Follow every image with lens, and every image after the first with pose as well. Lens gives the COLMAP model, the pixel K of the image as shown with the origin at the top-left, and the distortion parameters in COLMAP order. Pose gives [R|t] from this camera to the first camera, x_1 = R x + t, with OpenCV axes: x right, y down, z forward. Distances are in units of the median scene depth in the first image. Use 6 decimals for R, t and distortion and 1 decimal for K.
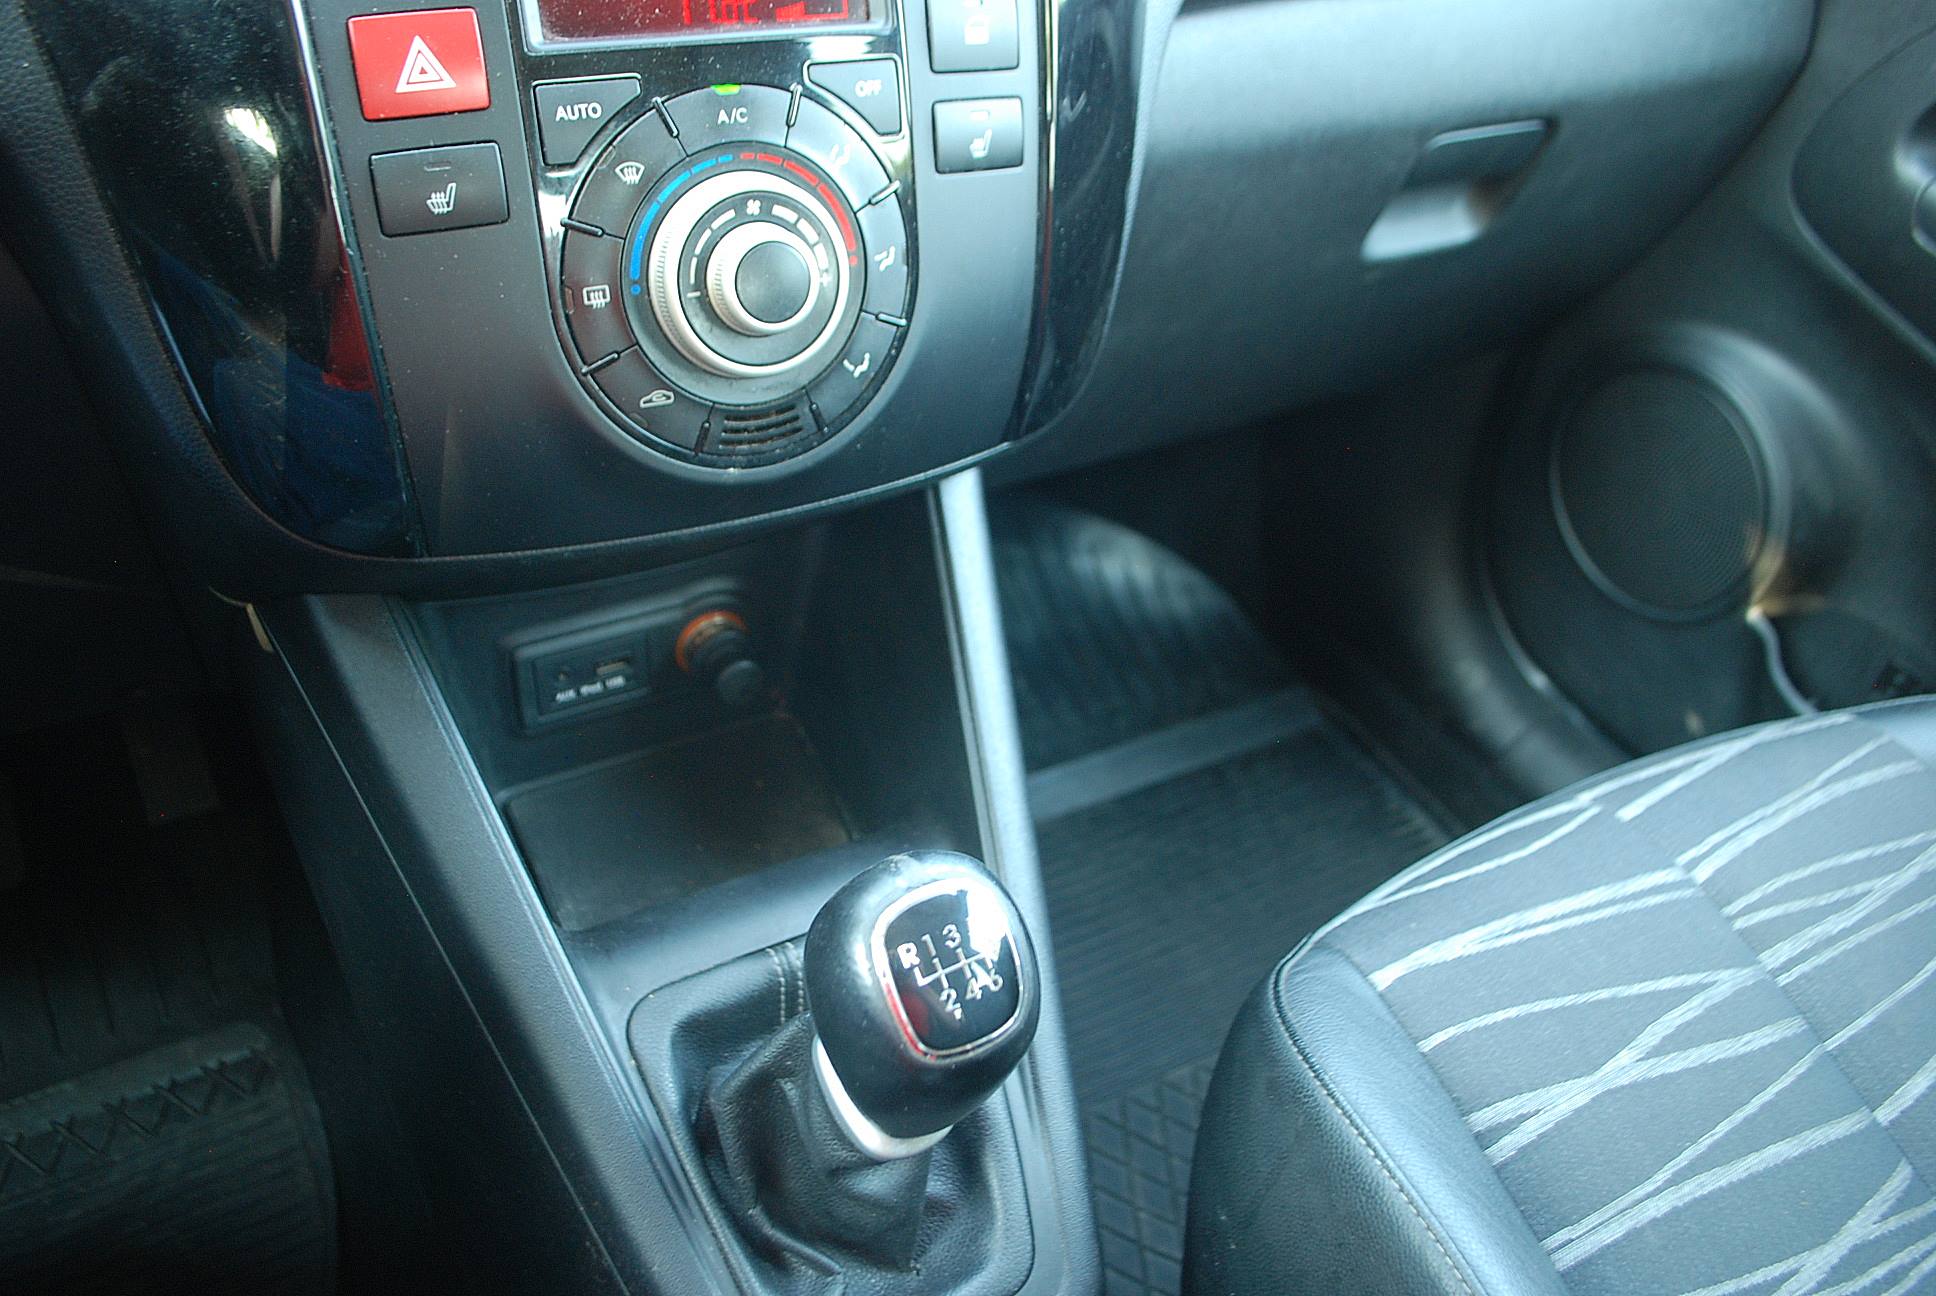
lens RADIAL K [[1512.3, 0, 959.7], [0, 1512.3, 661.1], [0, 0, 1]] dist [-0.075474, -0.005336]
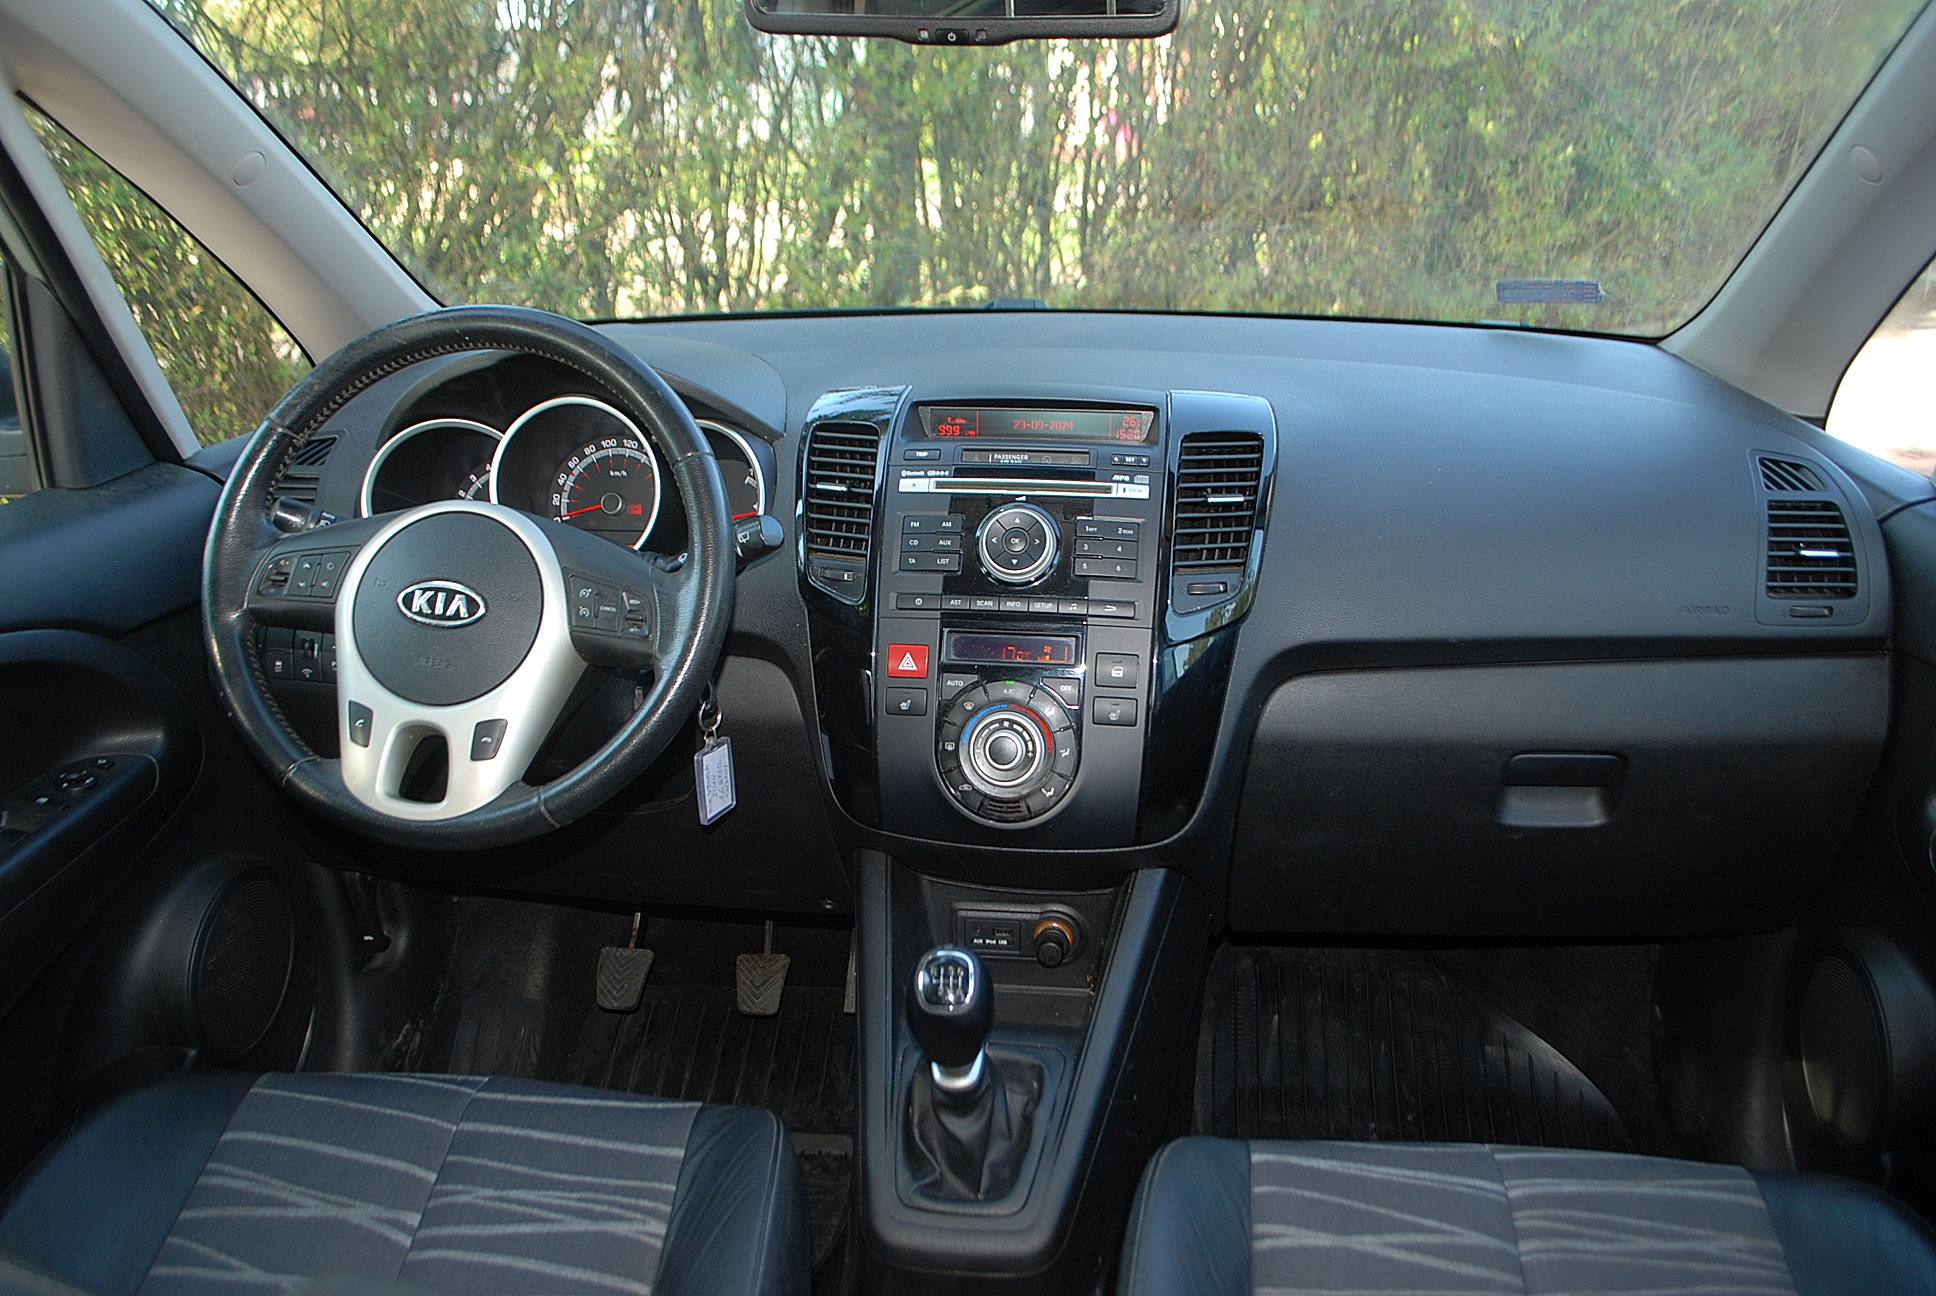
lens RADIAL K [[1512.3, 0, 980.6], [0, 1512.3, 657.6], [0, 0, 1]] dist [-0.075474, -0.005336]
pose [[0.812761, 0.104388, -0.573169, 1.334744], [-0.301257, 0.917381, -0.260109, 0.302961], [0.498663, 0.384077, 0.777059, -1.159053]]
